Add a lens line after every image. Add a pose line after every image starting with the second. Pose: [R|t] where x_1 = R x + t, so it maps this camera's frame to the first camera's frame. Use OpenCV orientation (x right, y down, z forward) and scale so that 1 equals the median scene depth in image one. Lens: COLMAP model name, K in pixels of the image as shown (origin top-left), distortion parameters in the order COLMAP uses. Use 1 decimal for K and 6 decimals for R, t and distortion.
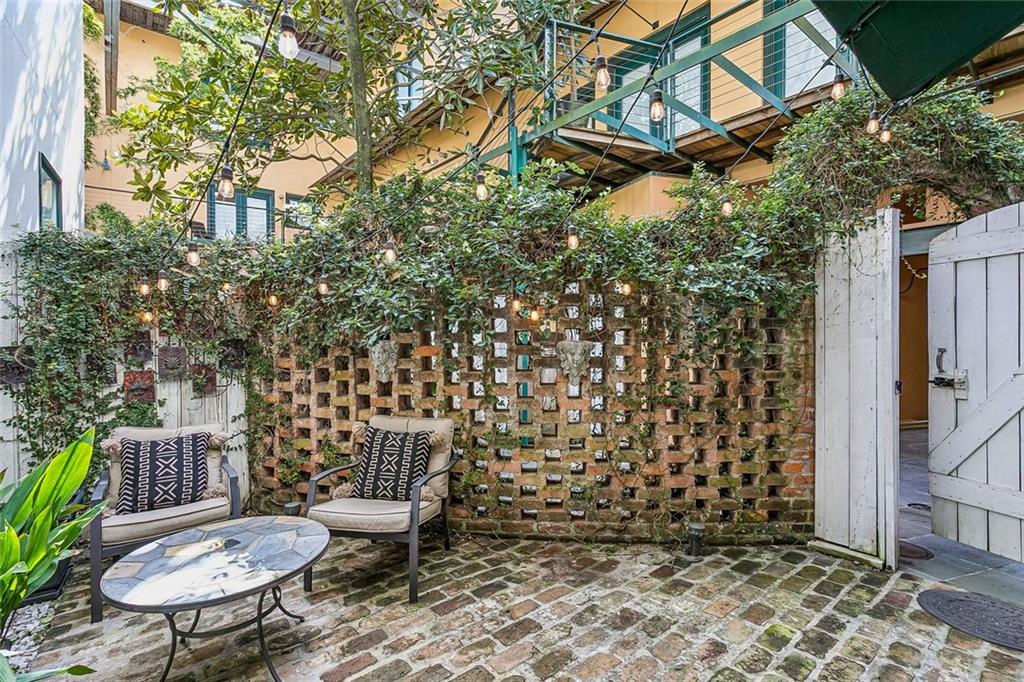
lens RADIAL K [[487.0, 0, 511.9], [0, 487.0, 344.7], [0, 0, 1]] dist [-0.002578, 0.000501]
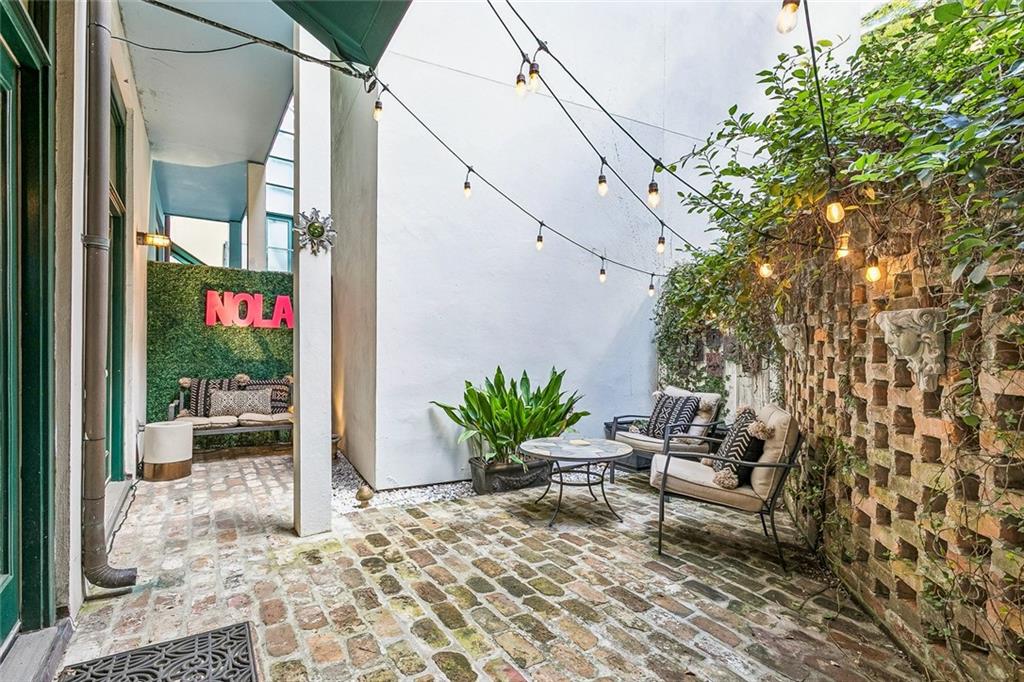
lens RADIAL K [[487.0, 0, 507.4], [0, 487.0, 343.4], [0, 0, 1]] dist [-0.002578, 0.000501]
pose [[-0.113826, 0.003291, -0.993495, 0.814157], [-0.017506, 0.999833, 0.005317, 0.031937], [0.993346, 0.017997, -0.113749, 0.647672]]
